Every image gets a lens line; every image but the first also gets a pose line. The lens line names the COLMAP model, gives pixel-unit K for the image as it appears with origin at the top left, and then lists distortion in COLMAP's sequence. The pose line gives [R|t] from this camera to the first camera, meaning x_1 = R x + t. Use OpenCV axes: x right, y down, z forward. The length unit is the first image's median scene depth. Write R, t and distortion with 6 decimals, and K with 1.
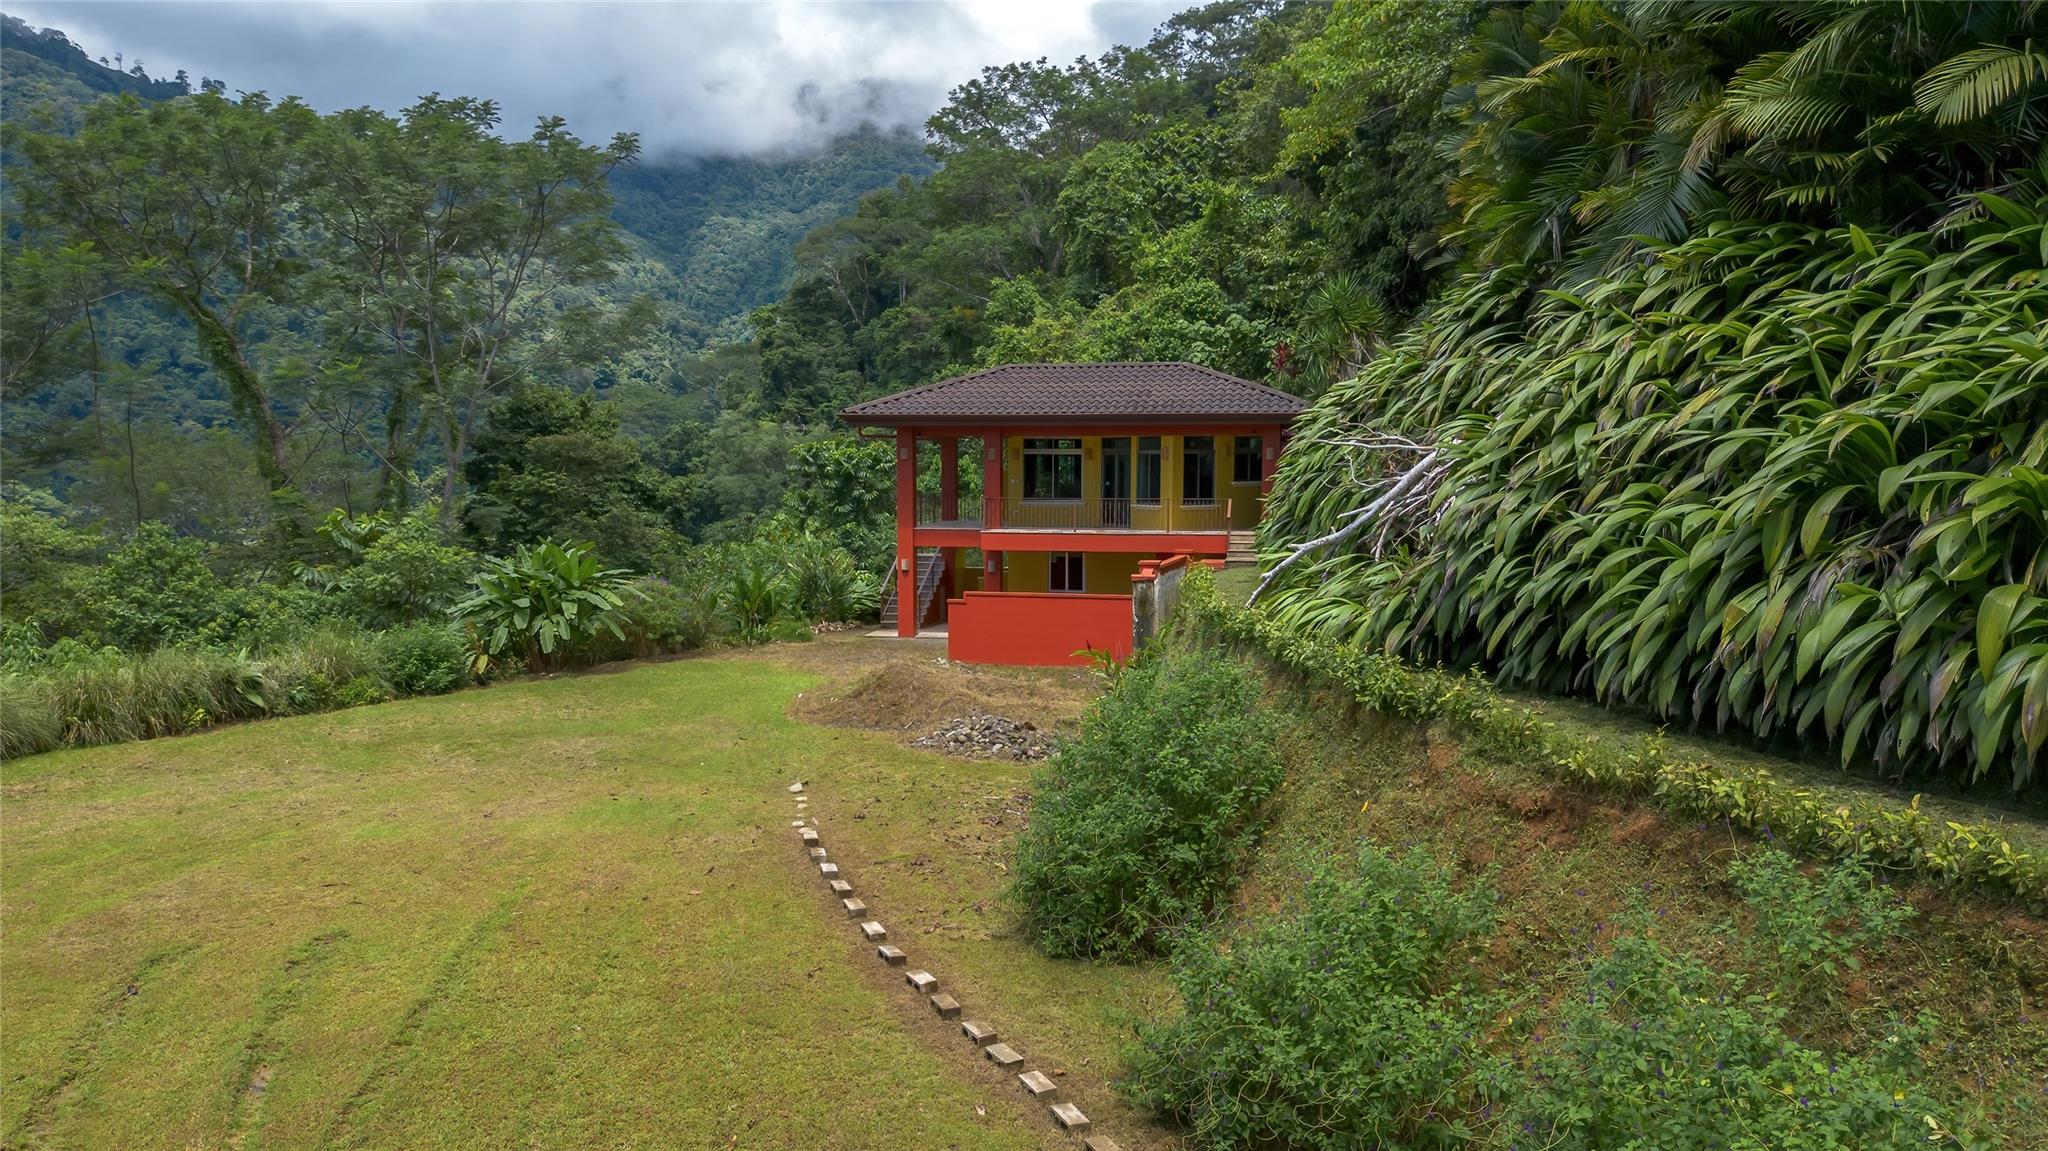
lens RADIAL K [[1454.7, 0, 1030.5], [0, 1454.7, 584.8], [0, 0, 1]] dist [0.068906, -0.075735]
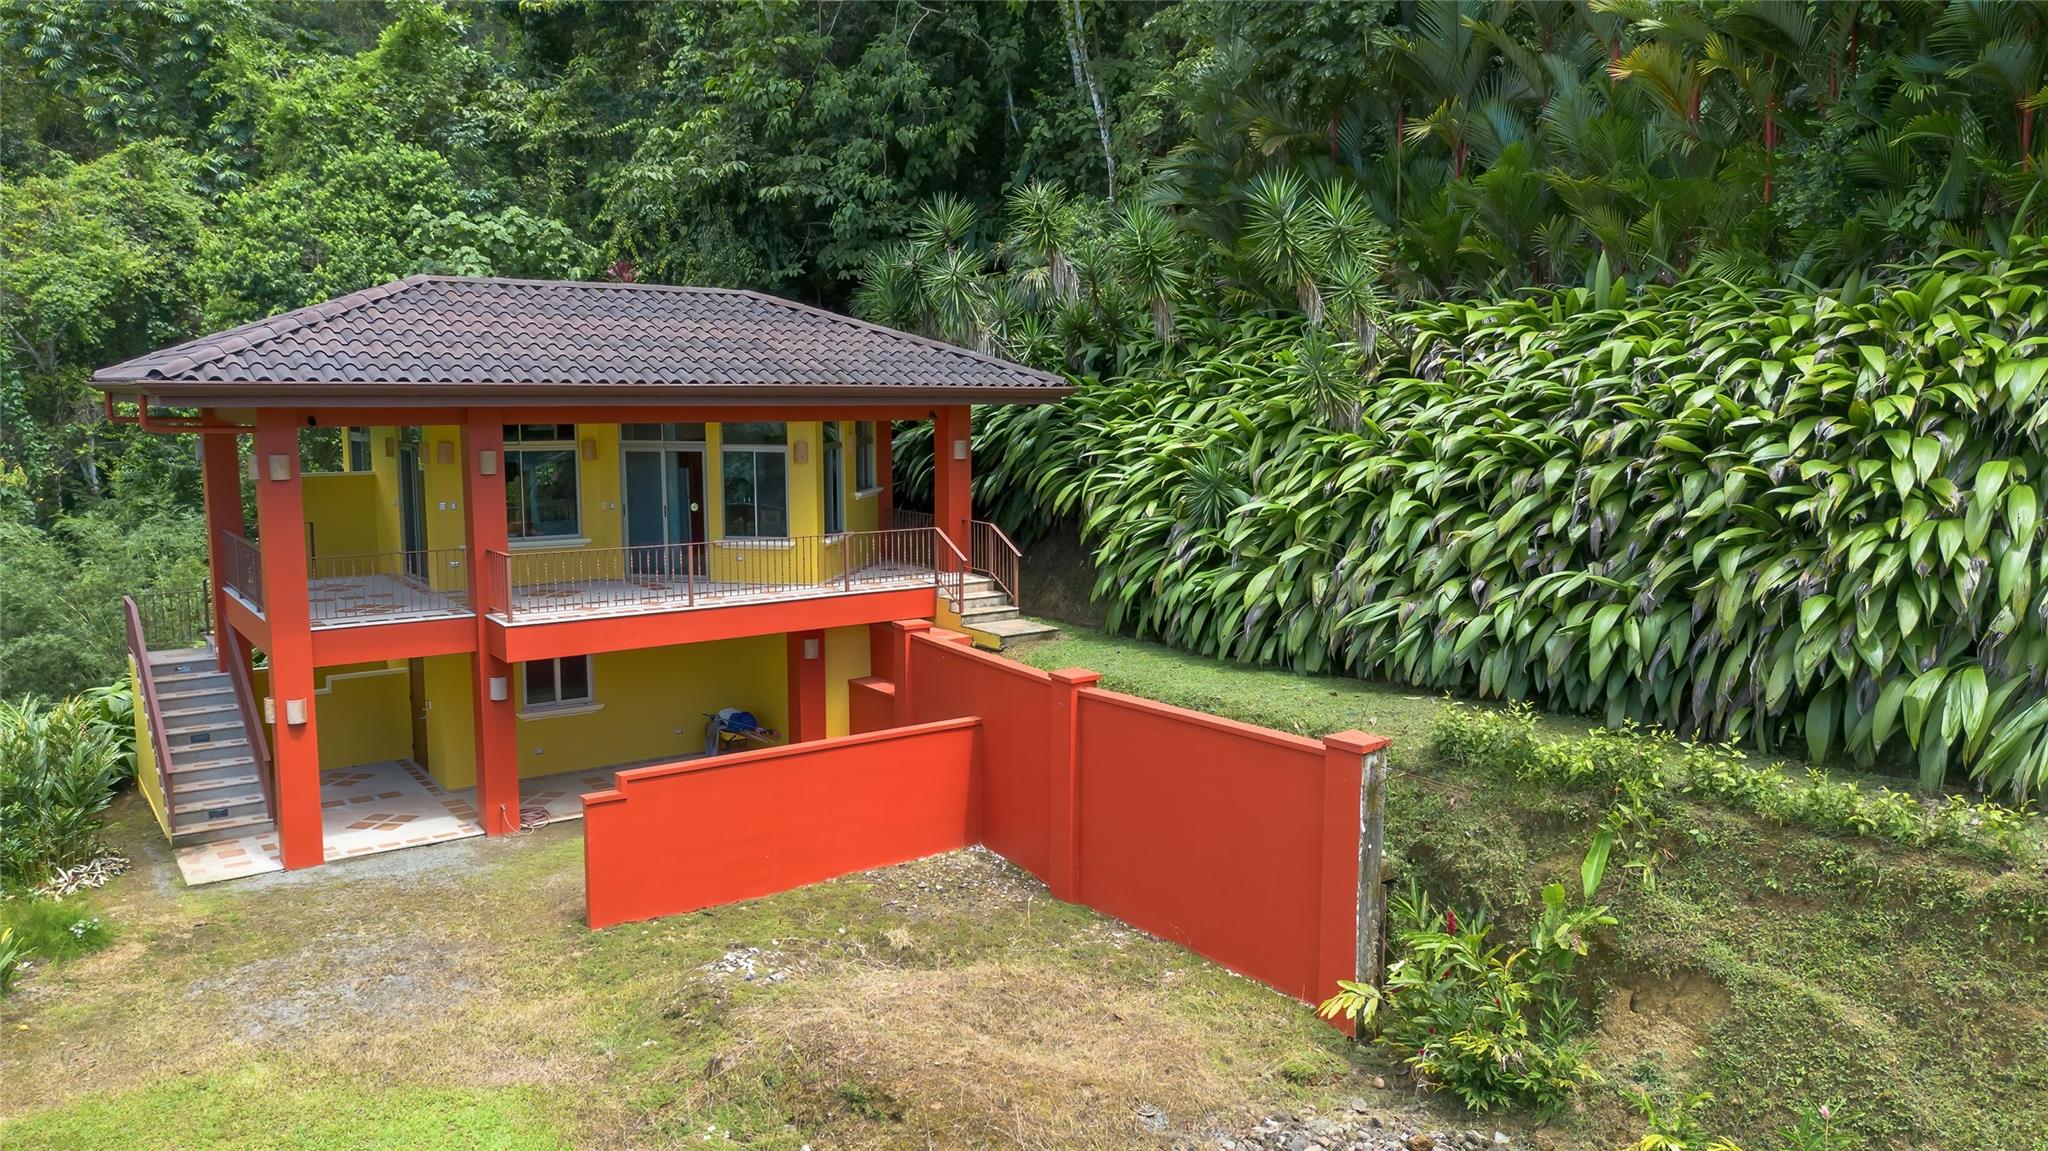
lens RADIAL K [[1454.7, 0, 1030.5], [0, 1454.7, 584.8], [0, 0, 1]] dist [0.068906, -0.075735]
pose [[0.453430, -0.088750, 0.886862, -0.374927], [0.075310, 0.995287, 0.061096, -0.062092], [-0.888105, 0.039087, 0.457976, 0.615685]]
